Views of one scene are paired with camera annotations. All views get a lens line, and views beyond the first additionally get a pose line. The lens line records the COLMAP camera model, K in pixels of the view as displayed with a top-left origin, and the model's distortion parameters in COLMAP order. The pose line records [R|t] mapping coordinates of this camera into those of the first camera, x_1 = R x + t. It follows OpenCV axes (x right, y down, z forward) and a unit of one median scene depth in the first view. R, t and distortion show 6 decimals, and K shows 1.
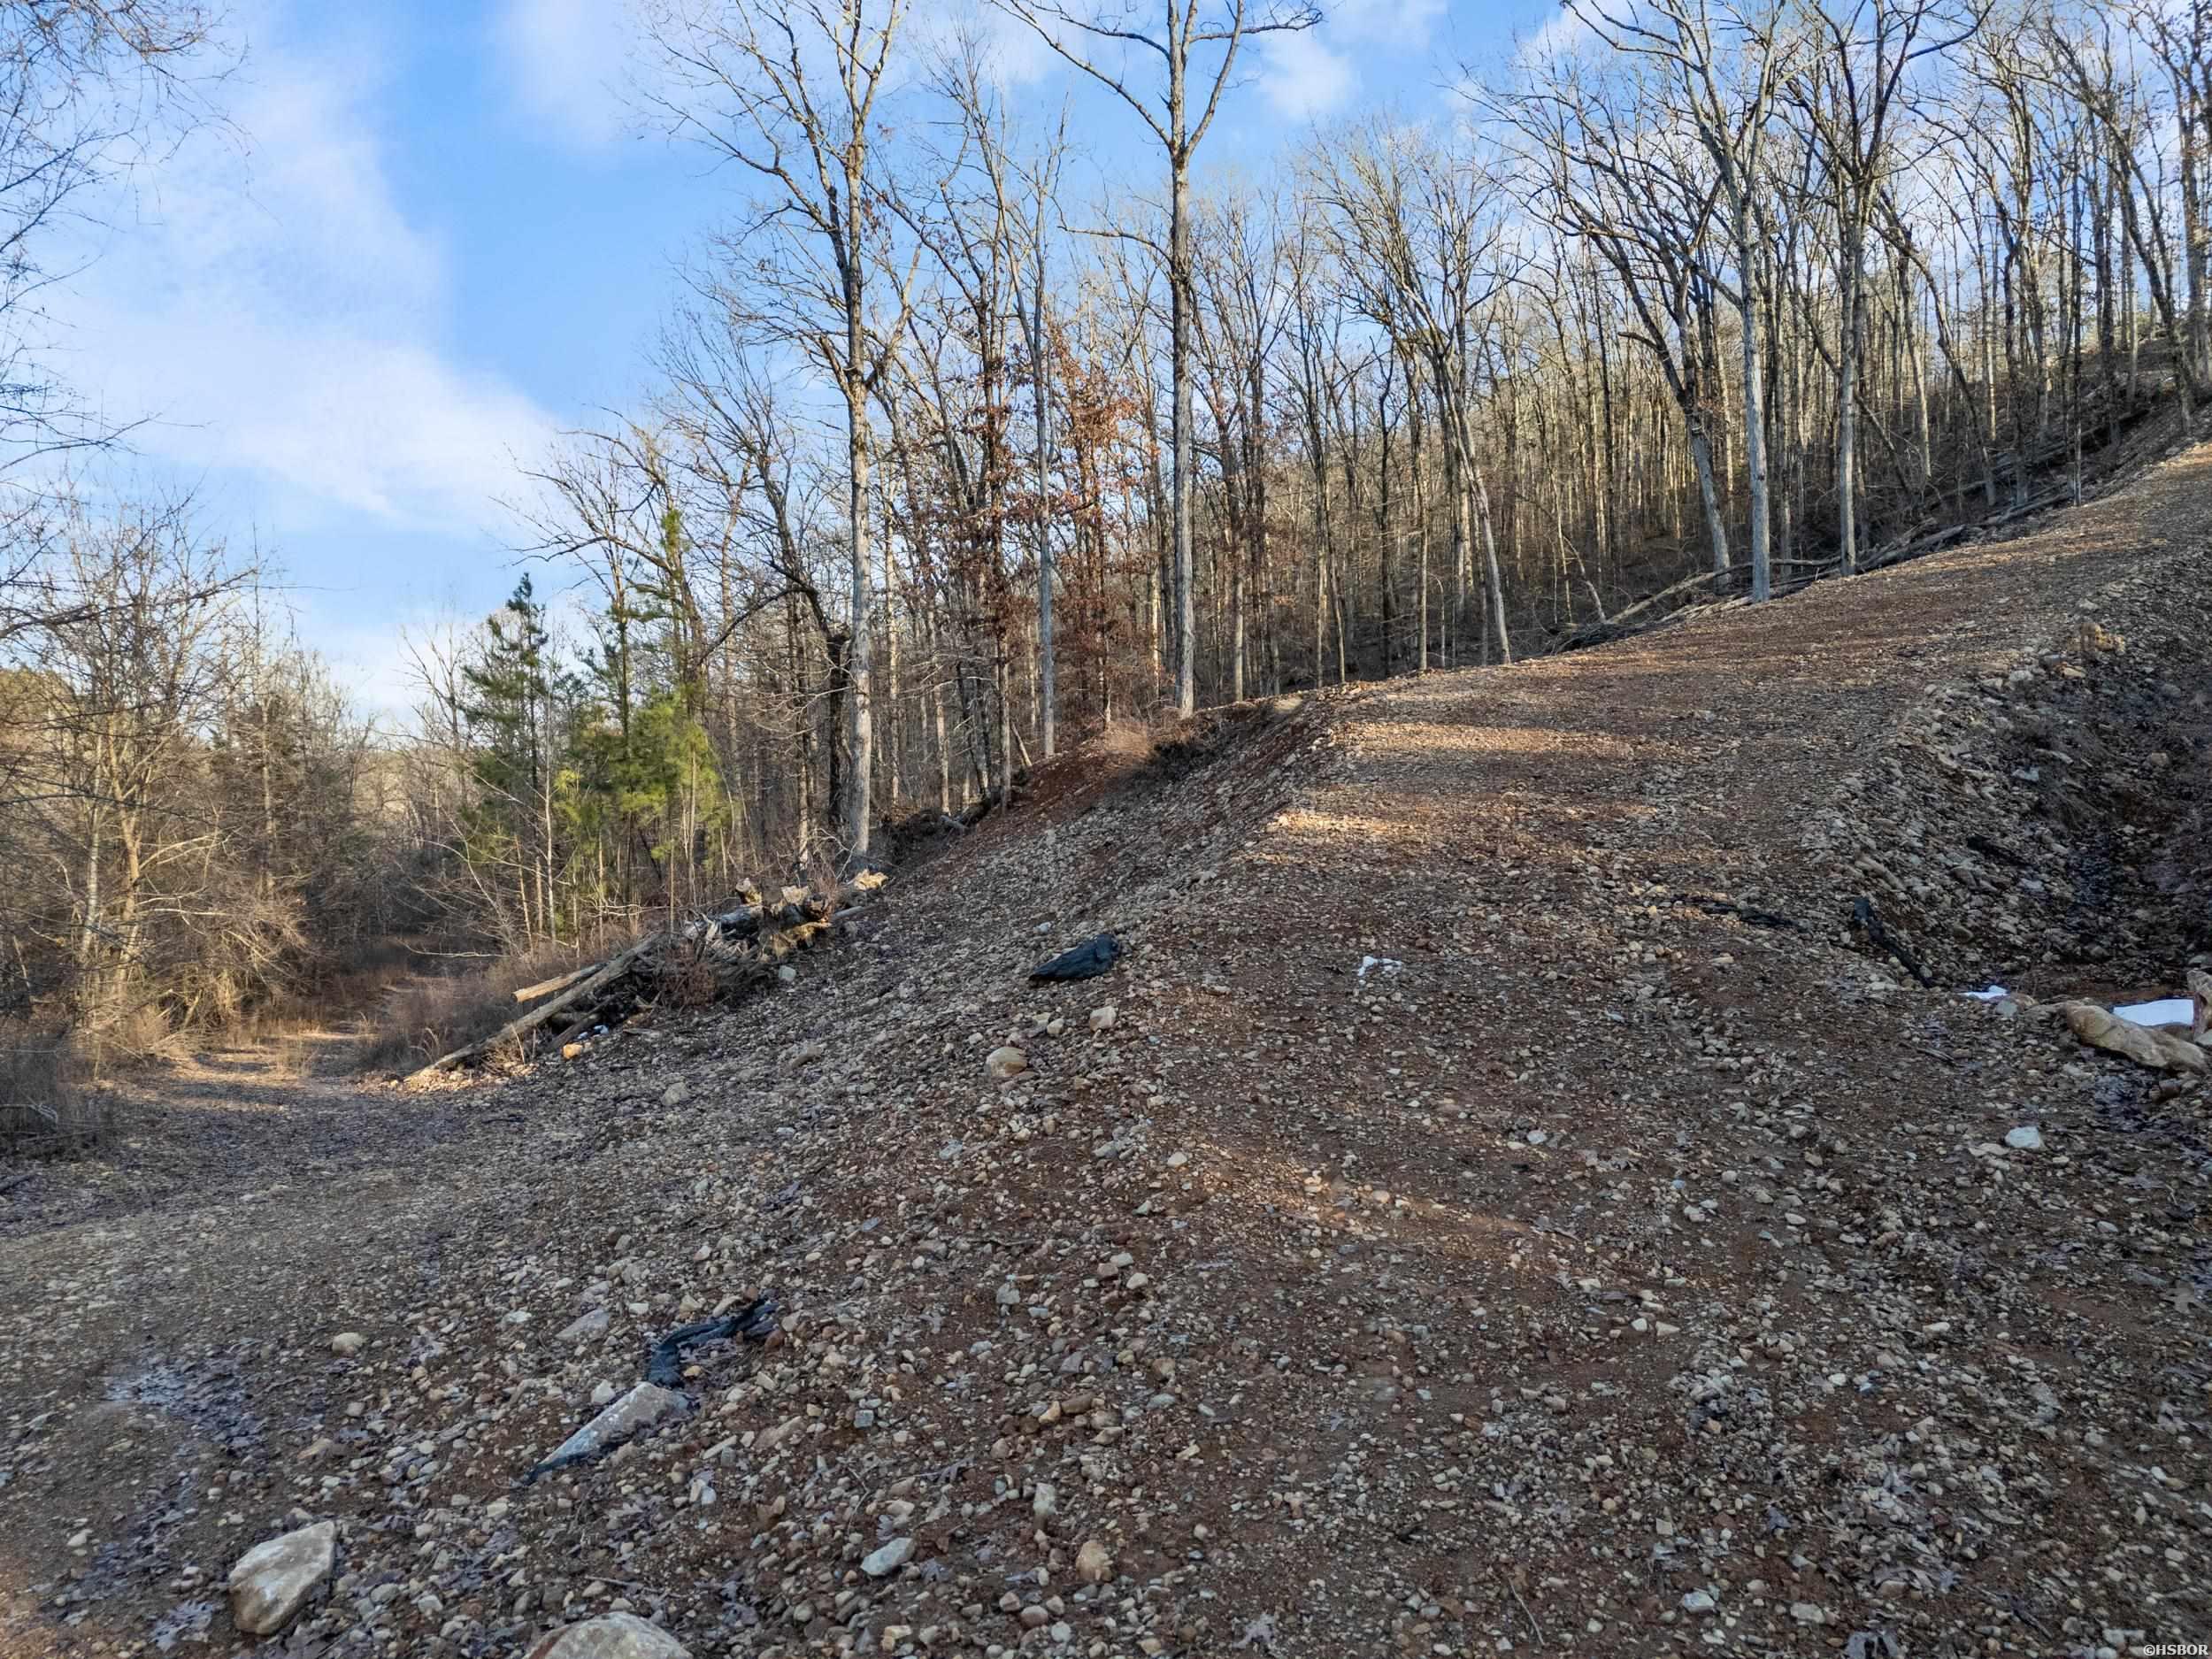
lens RADIAL K [[1605.7, 0, 1102.1], [0, 1605.7, 833.5], [0, 0, 1]] dist [0.062761, -0.043647]
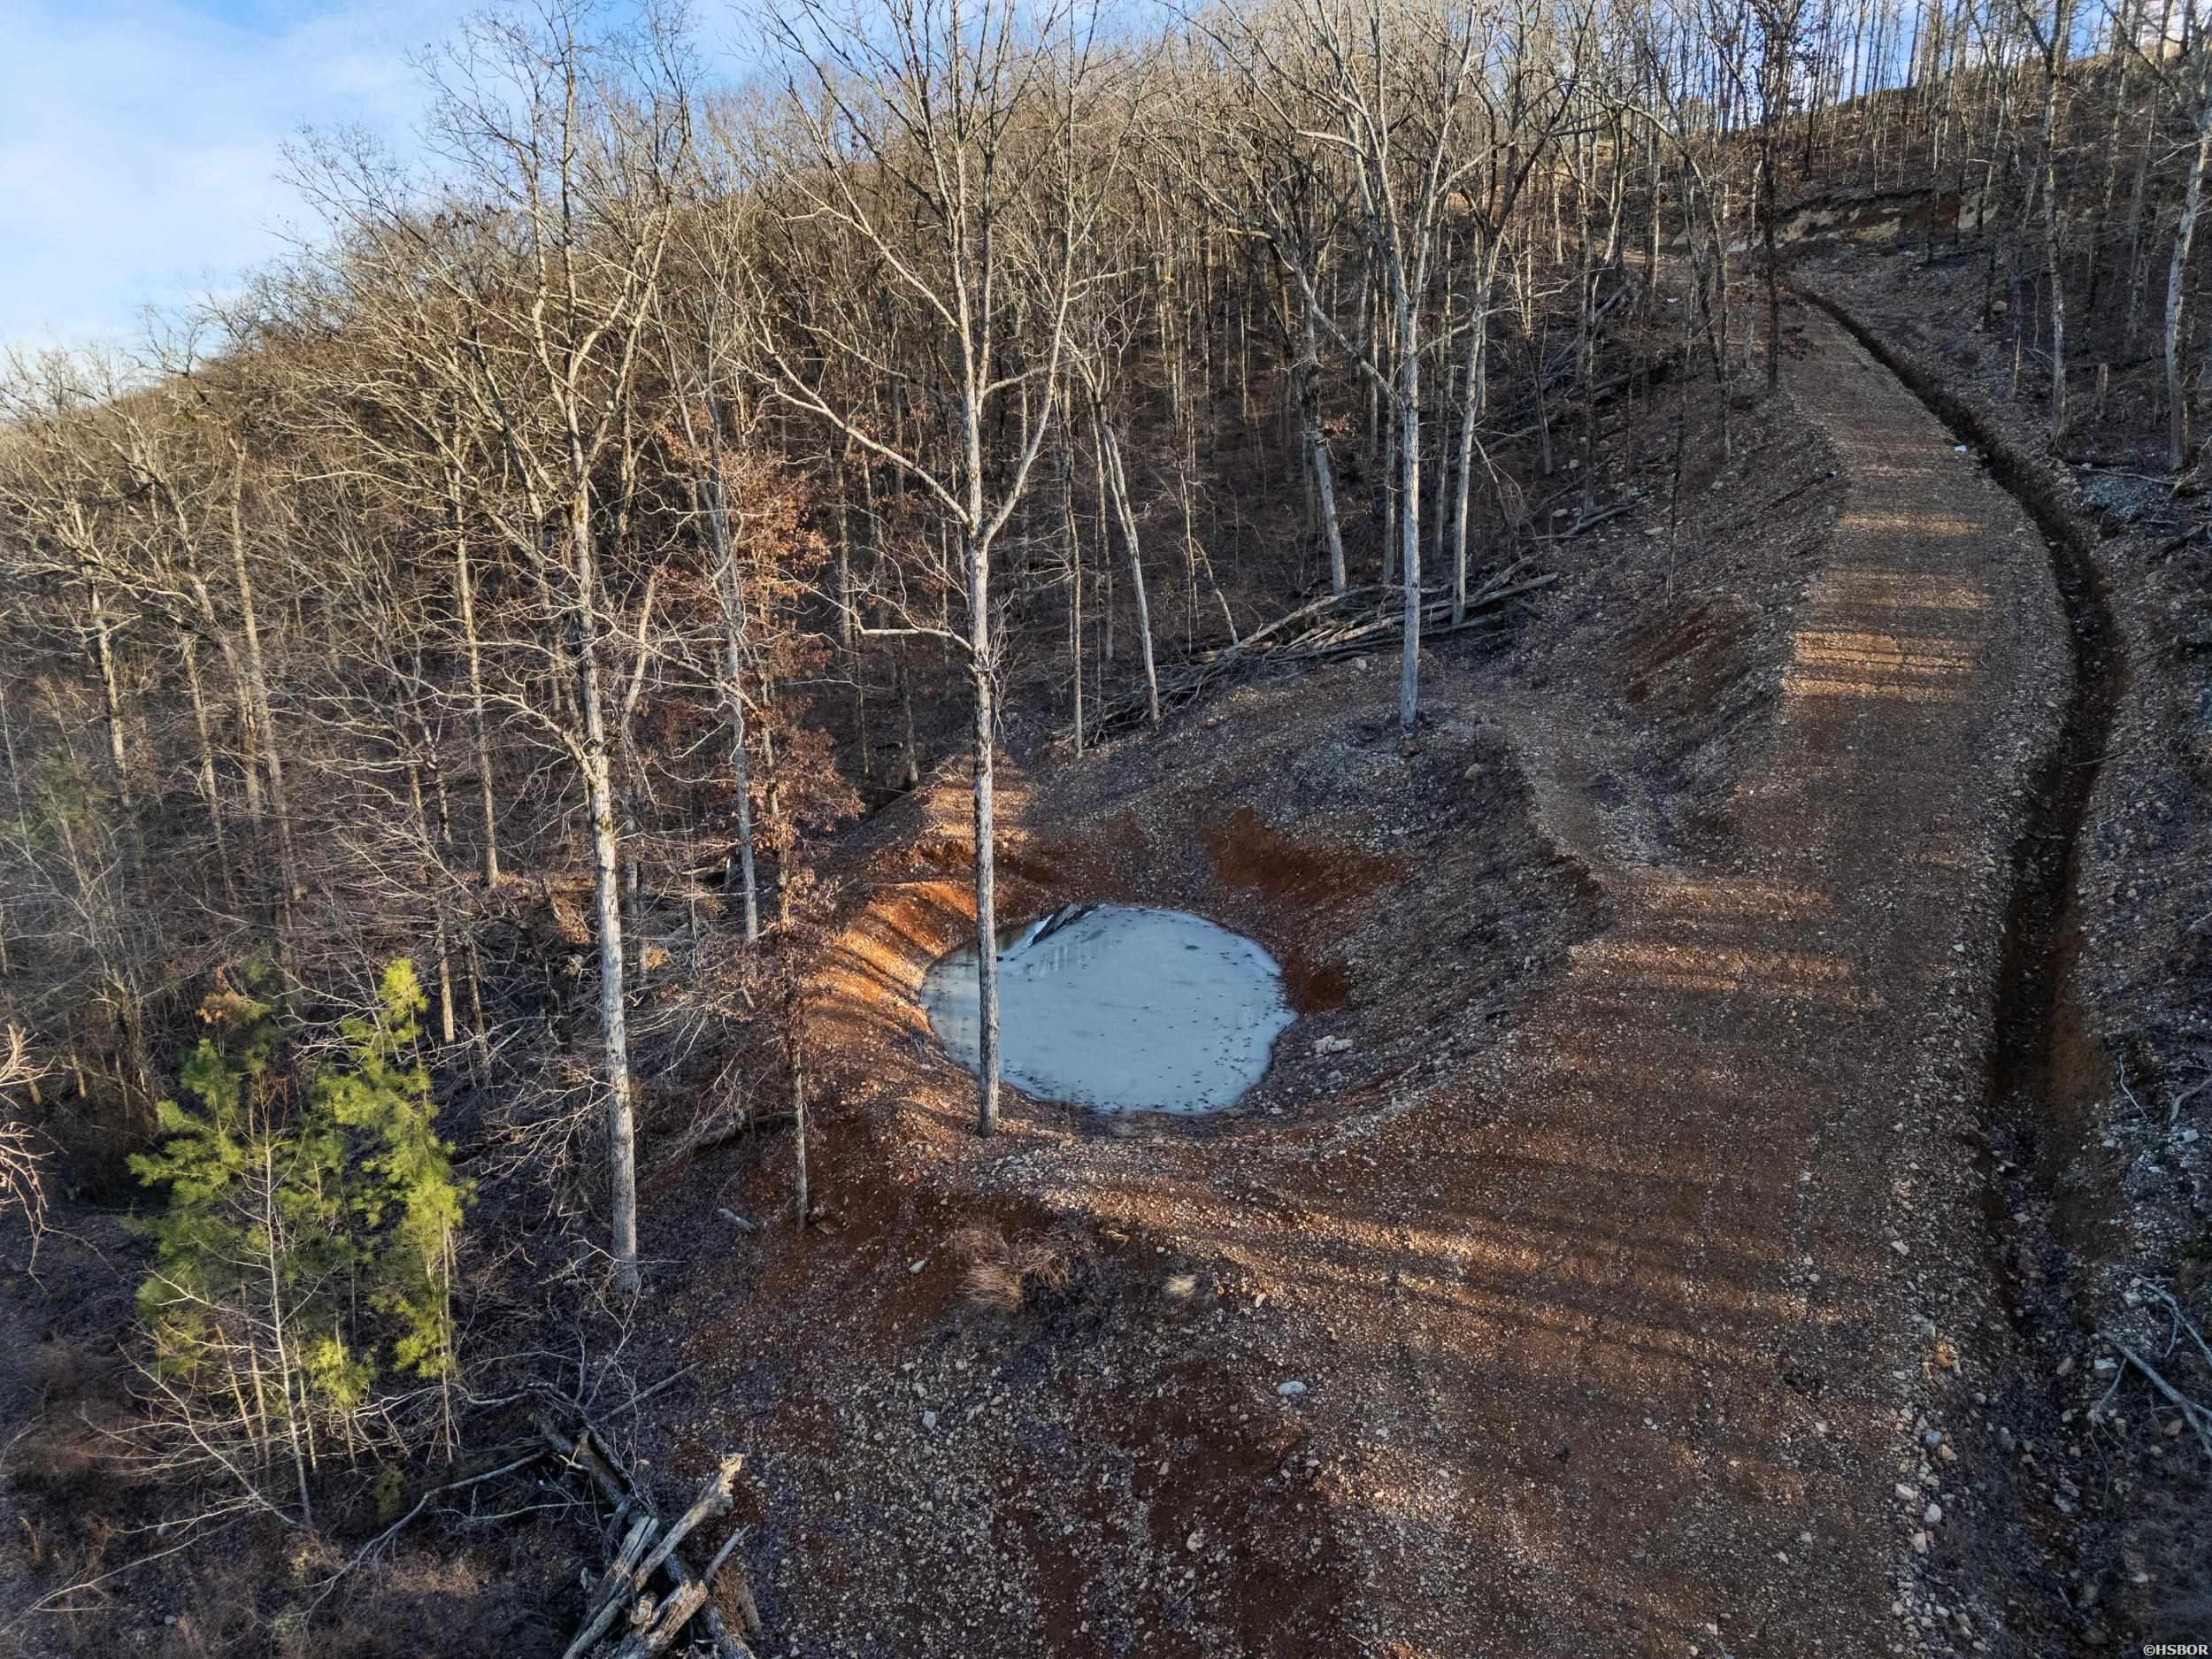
lens RADIAL K [[1605.9, 0, 1097.1], [0, 1605.9, 830.5], [0, 0, 1]] dist [0.077754, -0.068853]
pose [[0.952079, -0.067488, 0.298312, -0.158927], [0.004734, 0.978487, 0.206256, -0.422363], [-0.305815, -0.194960, 0.931916, 0.106546]]
